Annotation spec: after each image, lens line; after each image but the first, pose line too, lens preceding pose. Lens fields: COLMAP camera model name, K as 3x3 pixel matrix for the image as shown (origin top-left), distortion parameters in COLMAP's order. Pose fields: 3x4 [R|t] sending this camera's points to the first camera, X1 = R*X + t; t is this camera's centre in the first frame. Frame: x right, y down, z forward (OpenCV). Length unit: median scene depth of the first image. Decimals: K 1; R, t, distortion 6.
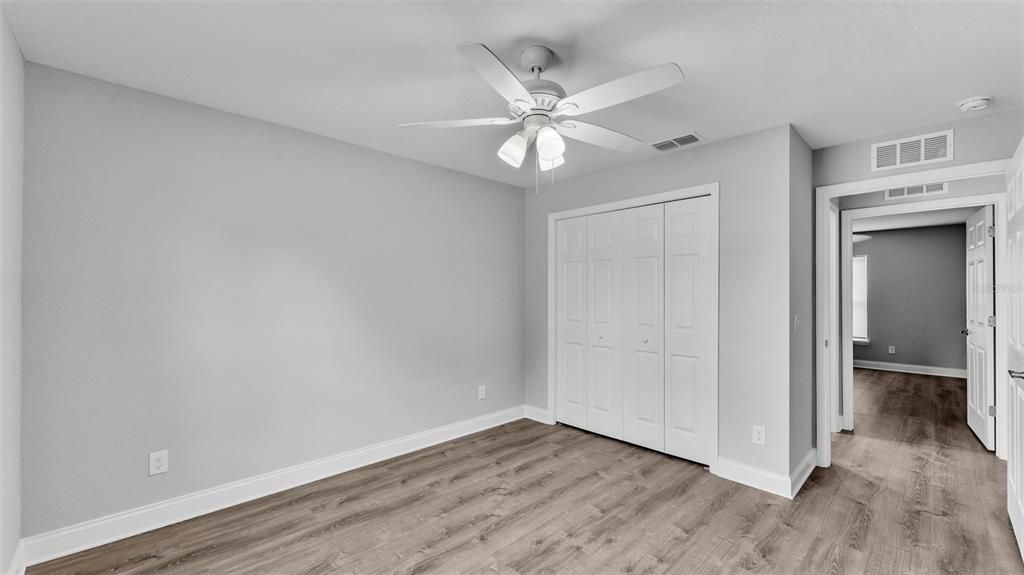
lens RADIAL K [[418.5, 0, 523.7], [0, 418.5, 287.5], [0, 0, 1]] dist [-0.000532, -0.000755]
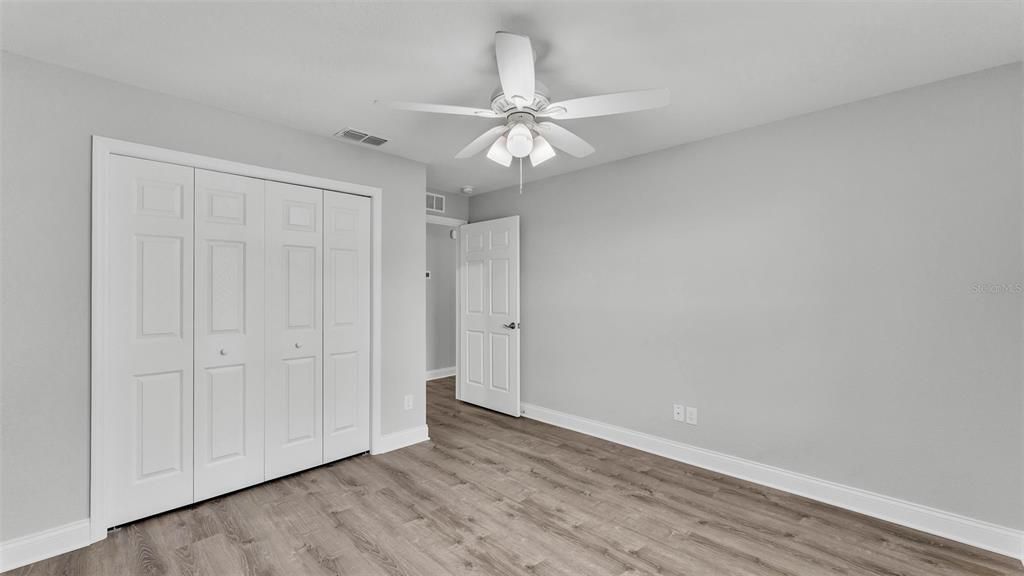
lens RADIAL K [[397.5, 0, 505.7], [0, 397.5, 288.8], [0, 0, 1]] dist [-0.000847, 0.000066]
pose [[0.006682, 0.005169, 0.999964, -0.625468], [0.002279, 0.999984, -0.005184, 0.021507], [-0.999975, 0.002314, 0.006670, 0.707160]]
